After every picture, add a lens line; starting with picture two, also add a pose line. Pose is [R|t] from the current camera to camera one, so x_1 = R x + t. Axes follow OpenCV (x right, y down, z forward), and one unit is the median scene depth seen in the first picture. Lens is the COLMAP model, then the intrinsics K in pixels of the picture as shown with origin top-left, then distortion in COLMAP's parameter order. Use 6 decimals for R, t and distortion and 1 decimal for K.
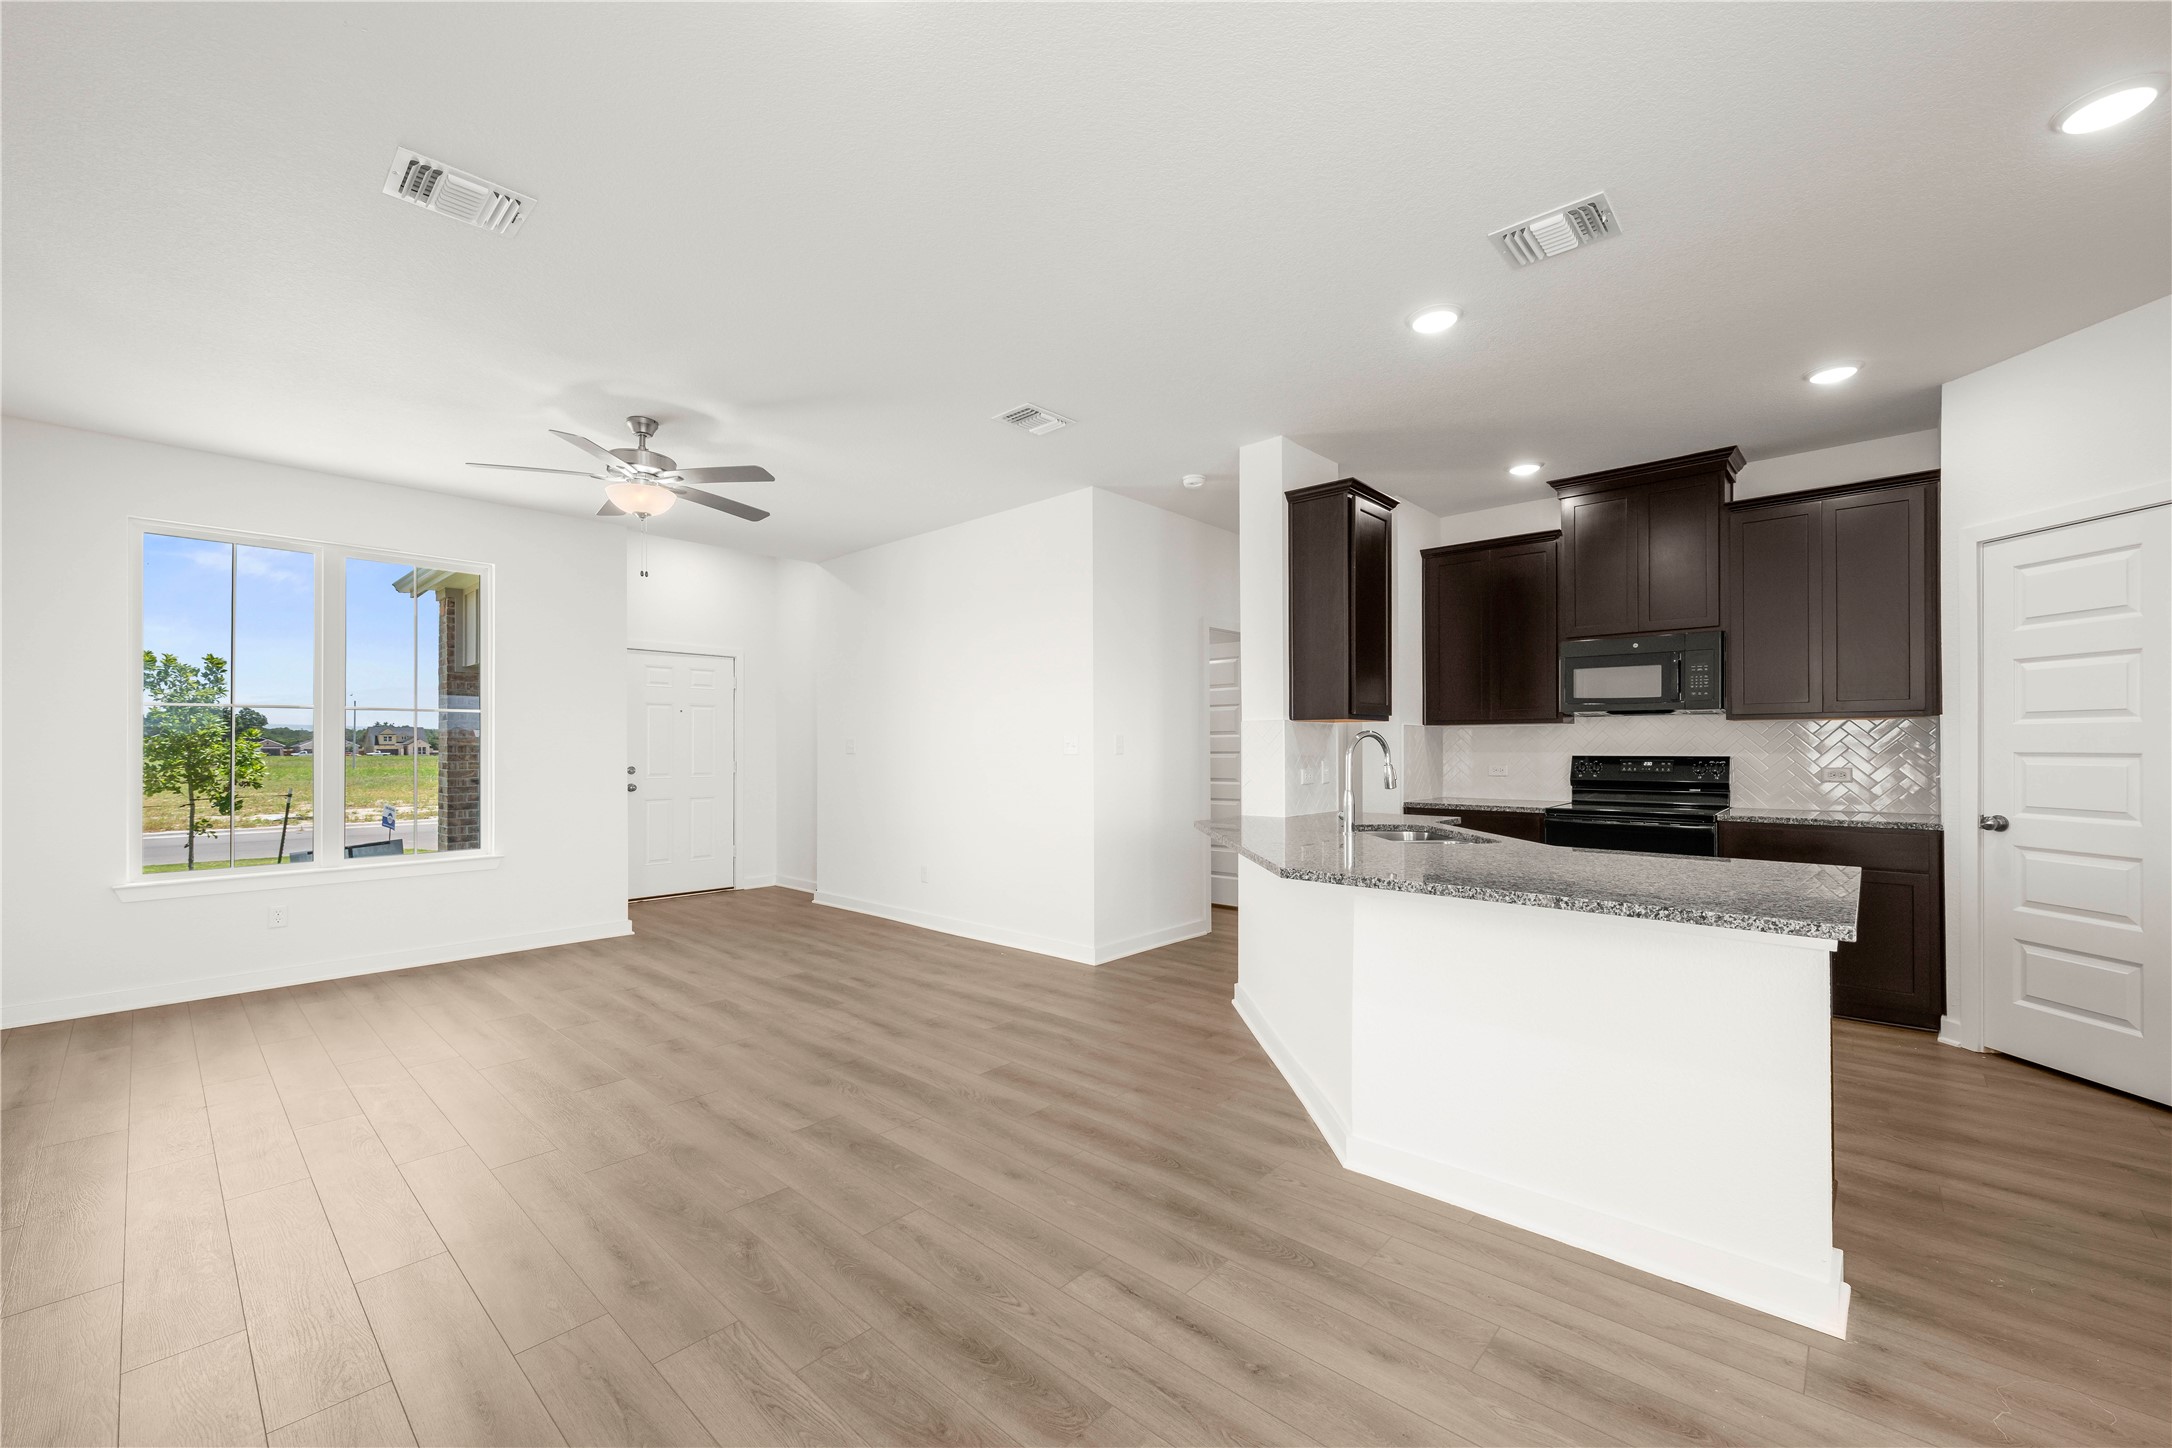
lens RADIAL K [[852.5, 0, 1099.2], [0, 852.5, 742.8], [0, 0, 1]] dist [0.001935, 0.000146]
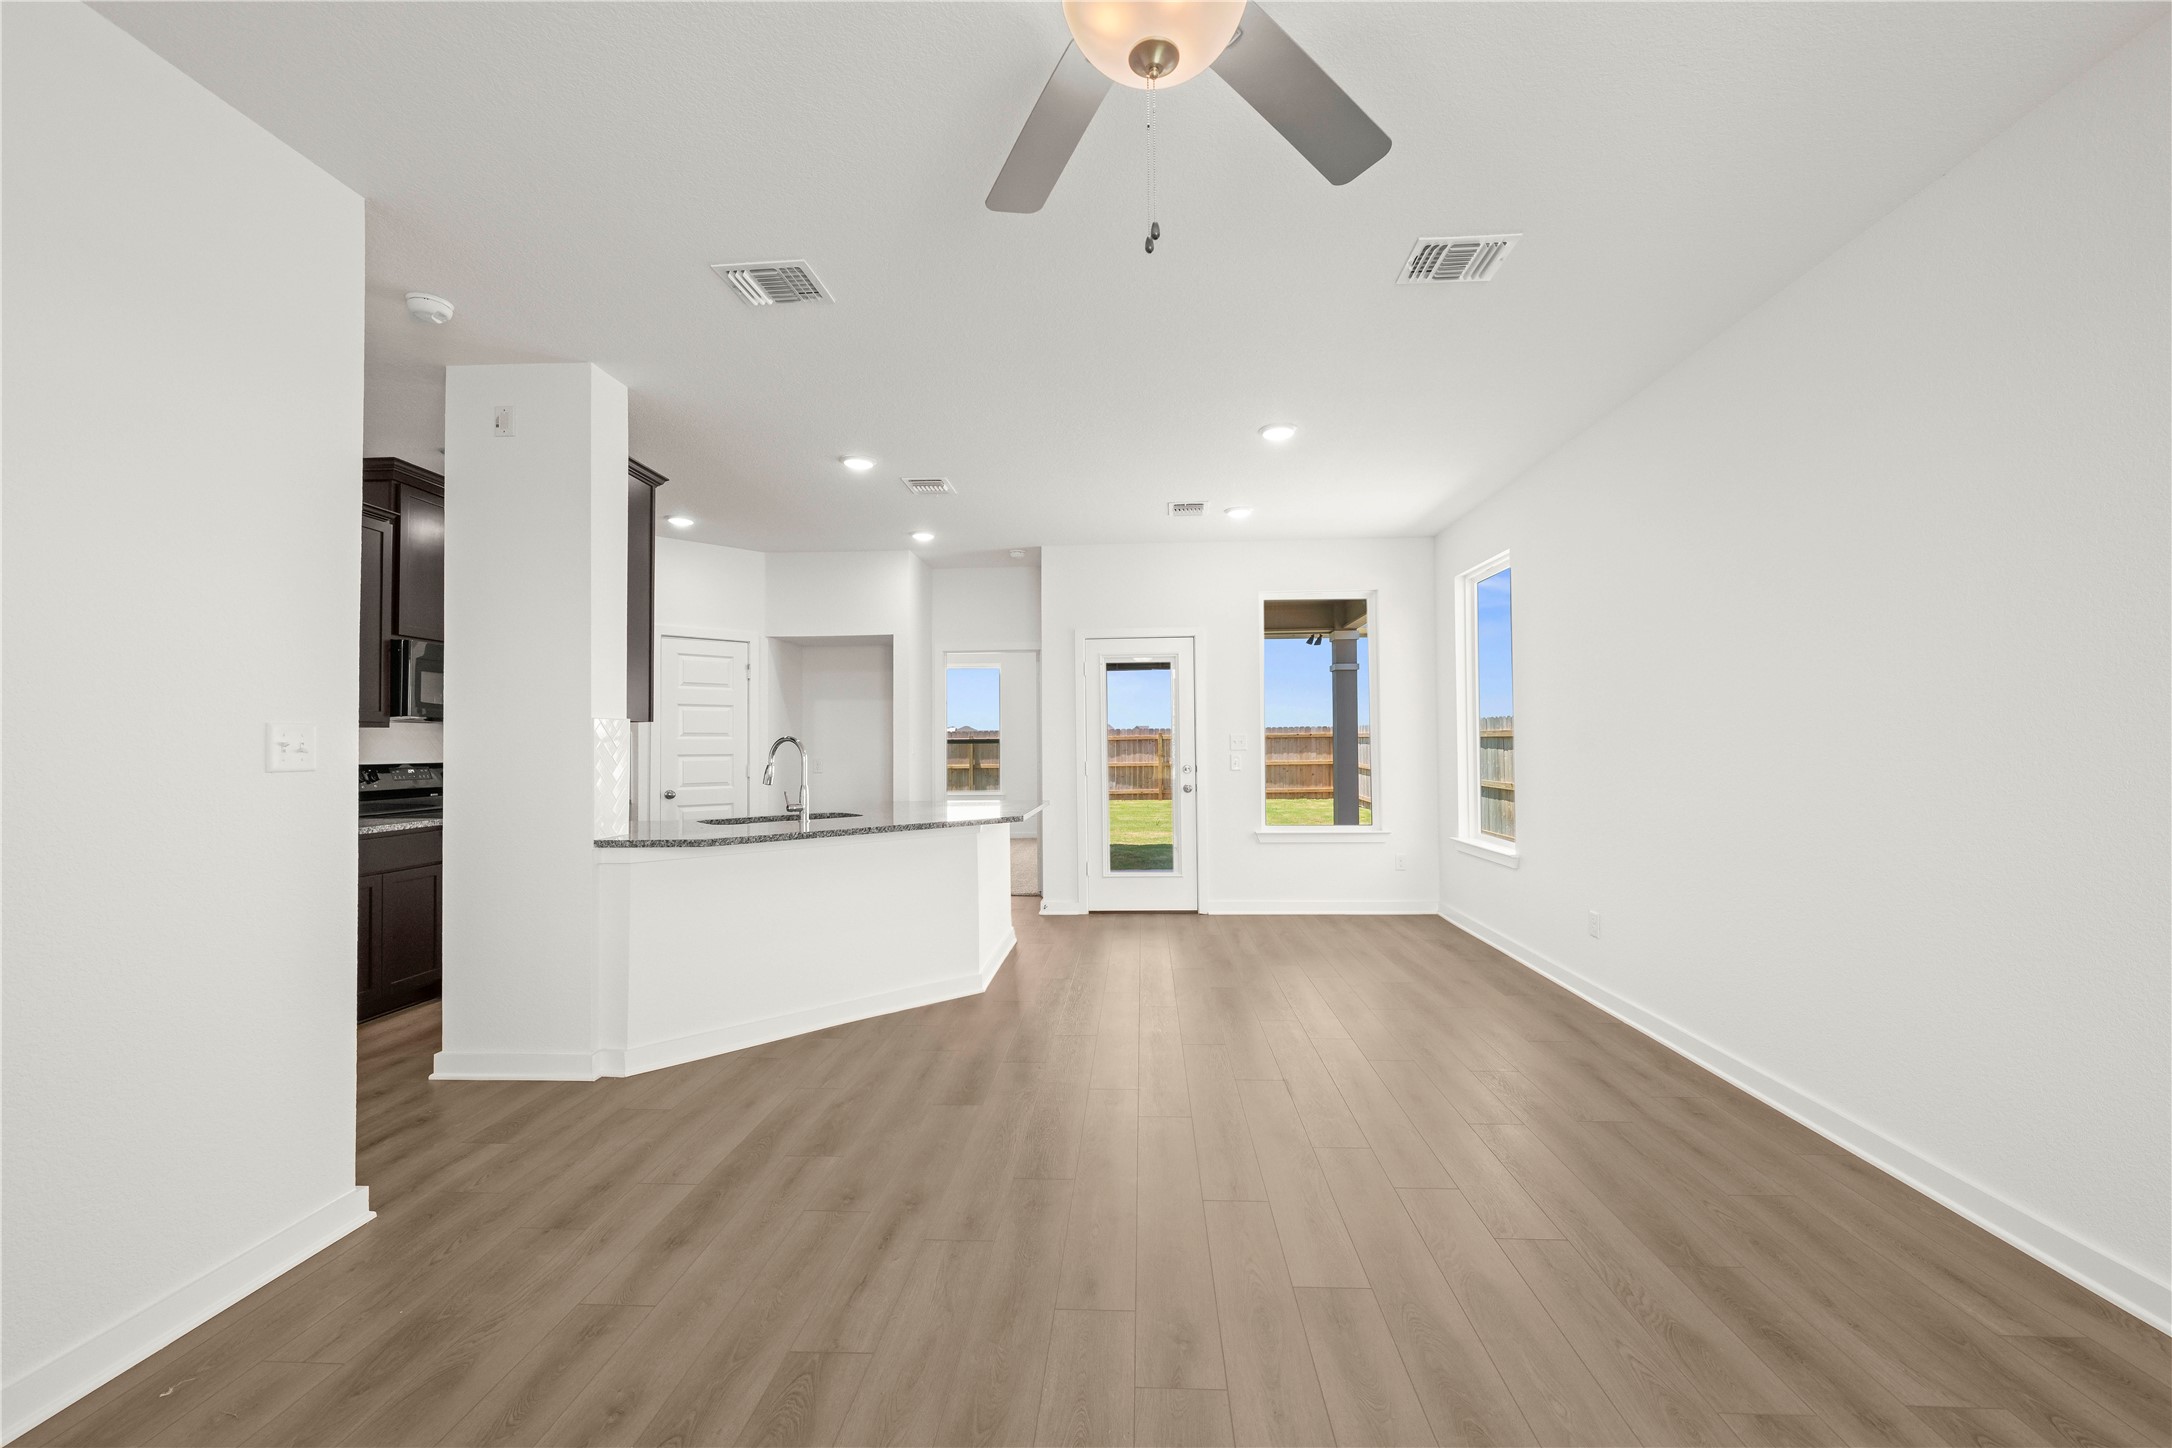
lens RADIAL K [[862.5, 0, 1094.7], [0, 862.5, 729.1], [0, 0, 1]] dist [-0.000961, -0.000353]
pose [[-0.623361, 0.024990, 0.781535, -0.701190], [0.009156, 0.999654, -0.024661, 0.008374], [-0.781881, -0.008216, -0.623374, 1.099402]]
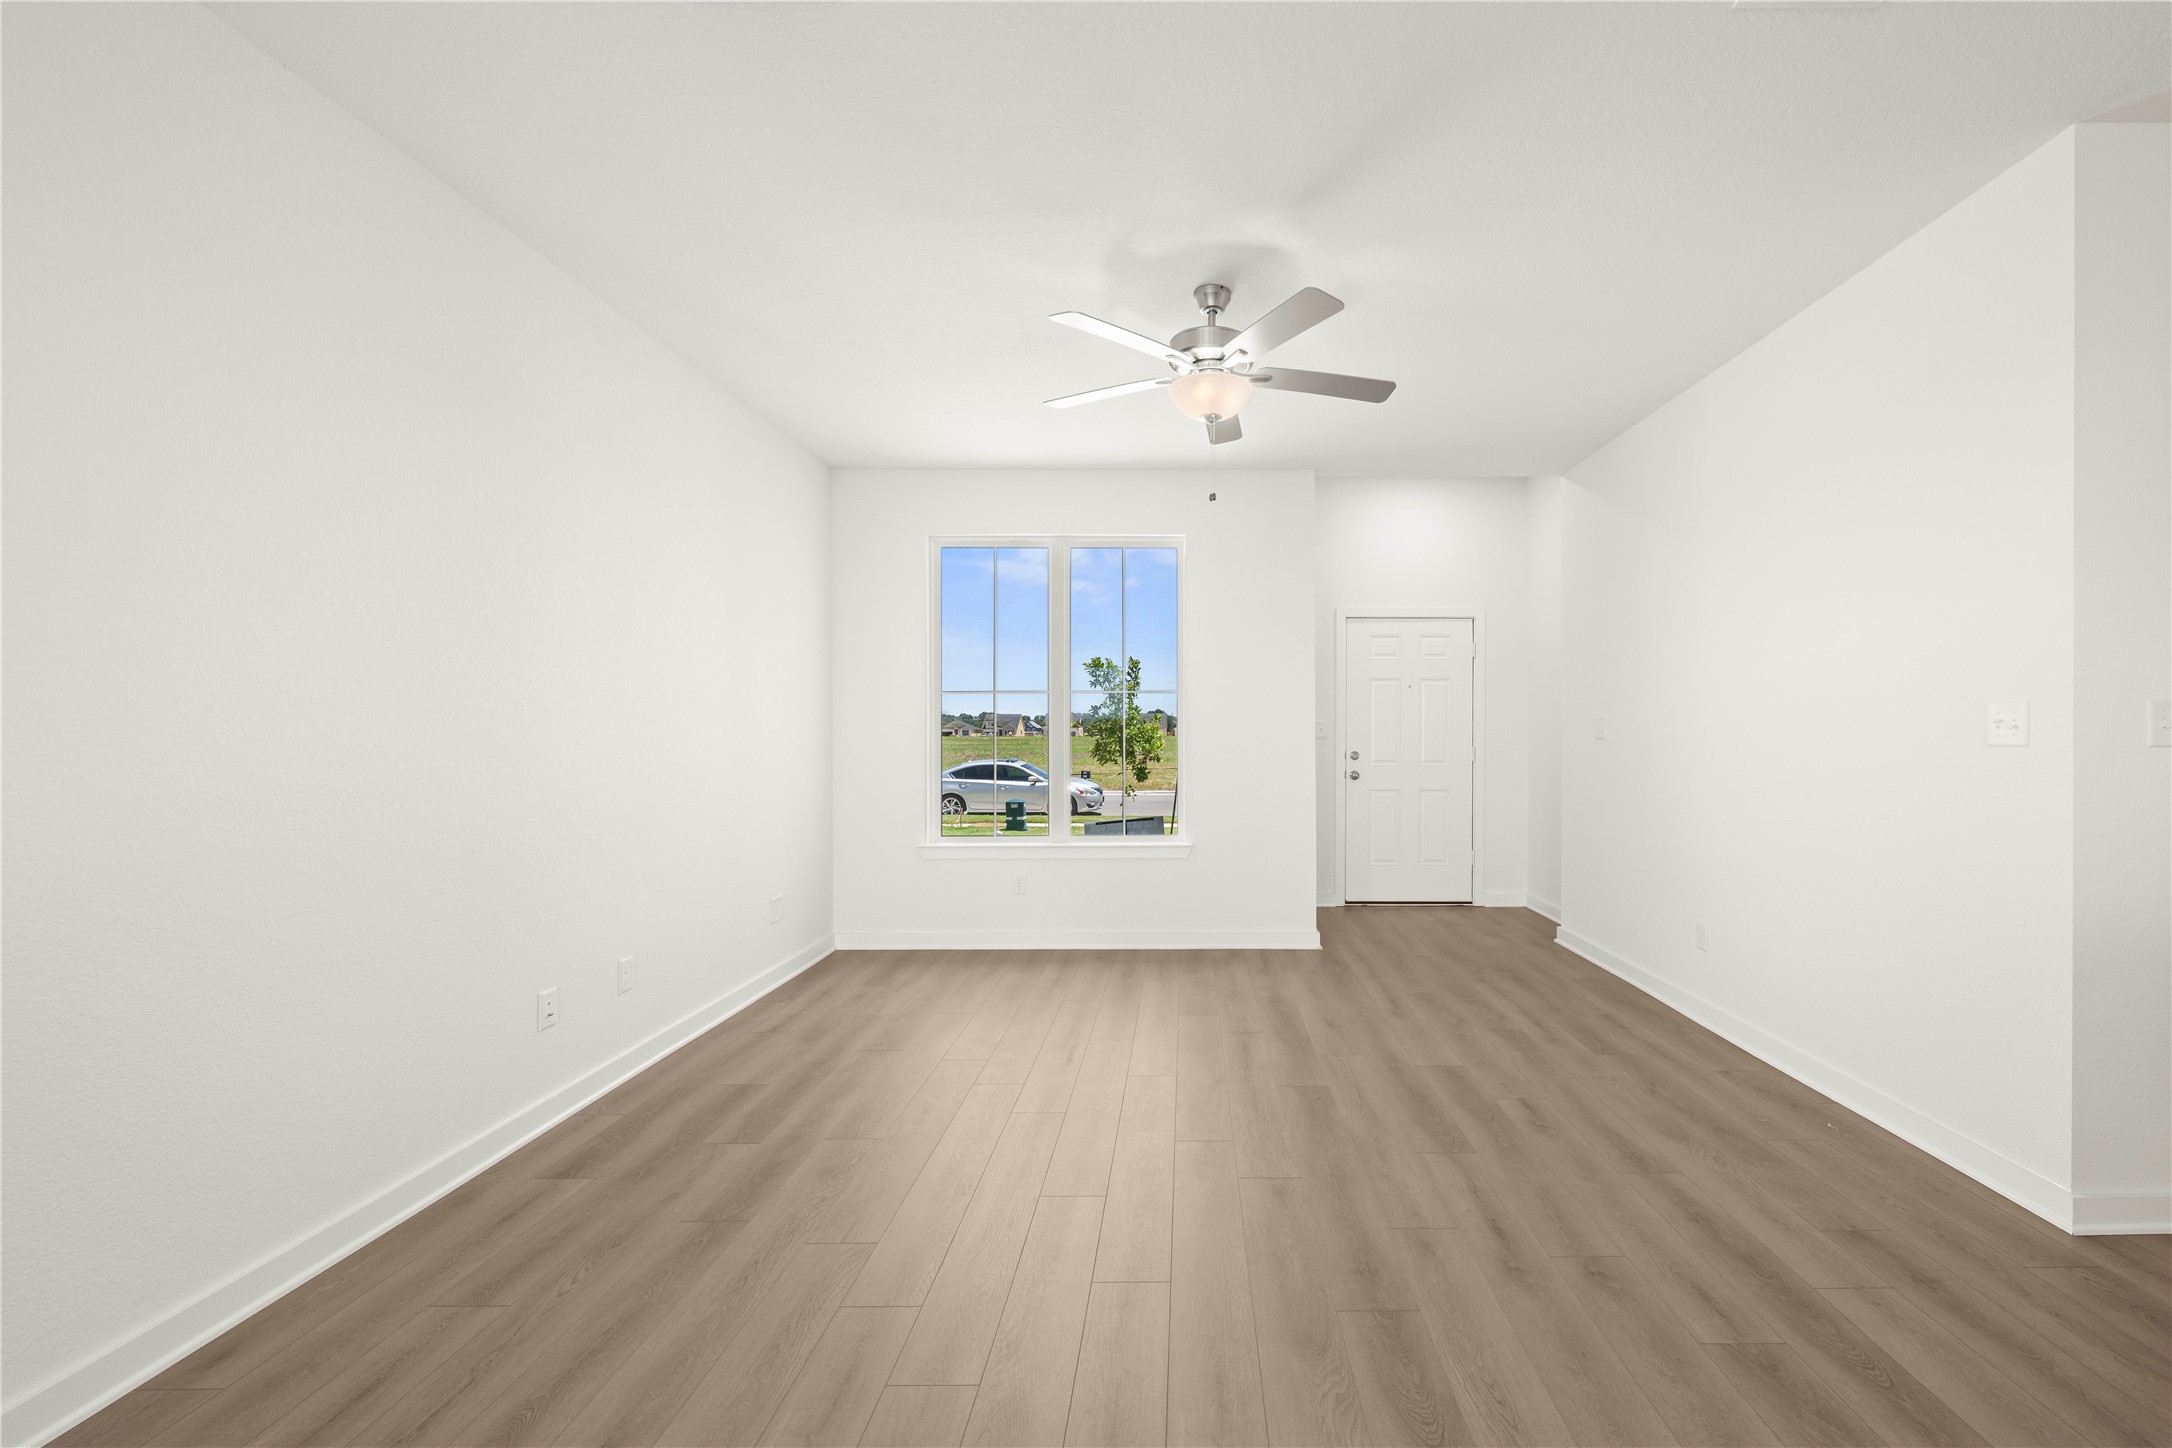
lens RADIAL K [[886.0, 0, 1192.4], [0, 886.0, 737.2], [0, 0, 1]] dist [-0.009300, -0.000271]
pose [[0.671437, 0.007254, -0.741026, 0.026123], [0.002210, 0.999928, 0.011791, 0.003270], [0.741058, -0.009554, 0.671373, 0.415516]]
